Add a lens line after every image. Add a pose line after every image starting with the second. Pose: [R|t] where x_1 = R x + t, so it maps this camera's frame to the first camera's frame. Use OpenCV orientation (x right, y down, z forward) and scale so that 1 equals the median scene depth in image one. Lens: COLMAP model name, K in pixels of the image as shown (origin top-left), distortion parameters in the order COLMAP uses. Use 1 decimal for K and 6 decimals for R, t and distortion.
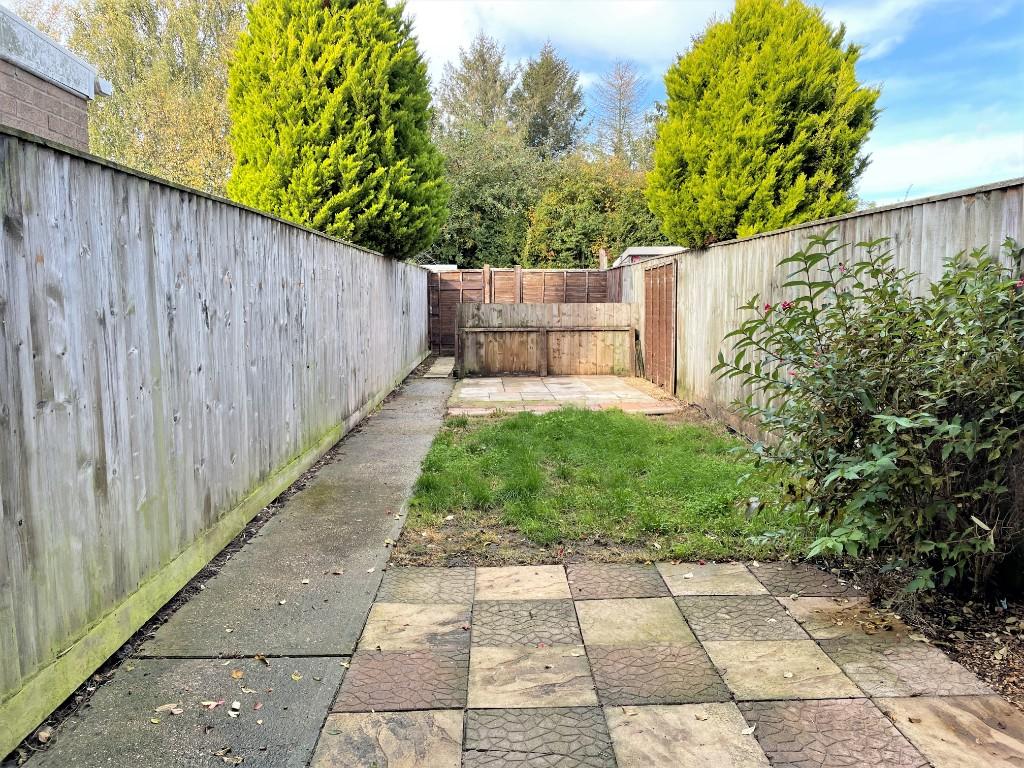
lens RADIAL K [[770.0, 0, 512.0], [0, 770.0, 384.0], [0, 0, 1]] dist [0.050946, 0.000691]
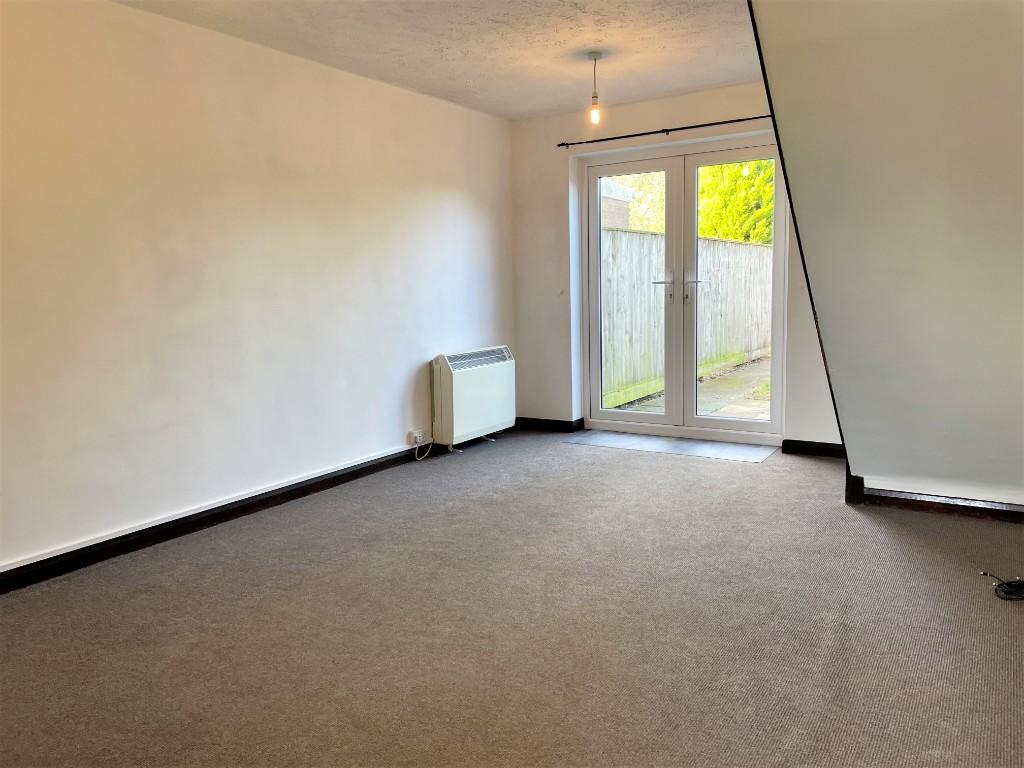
lens RADIAL K [[770.0, 0, 512.0], [0, 770.0, 384.0], [0, 0, 1]] dist [0.050946, 0.000691]
pose [[0.832432, 0.050495, -0.551822, 0.286916], [-0.040839, 0.998722, 0.029784, 0.087921], [0.552620, -0.002257, 0.833430, -0.672672]]
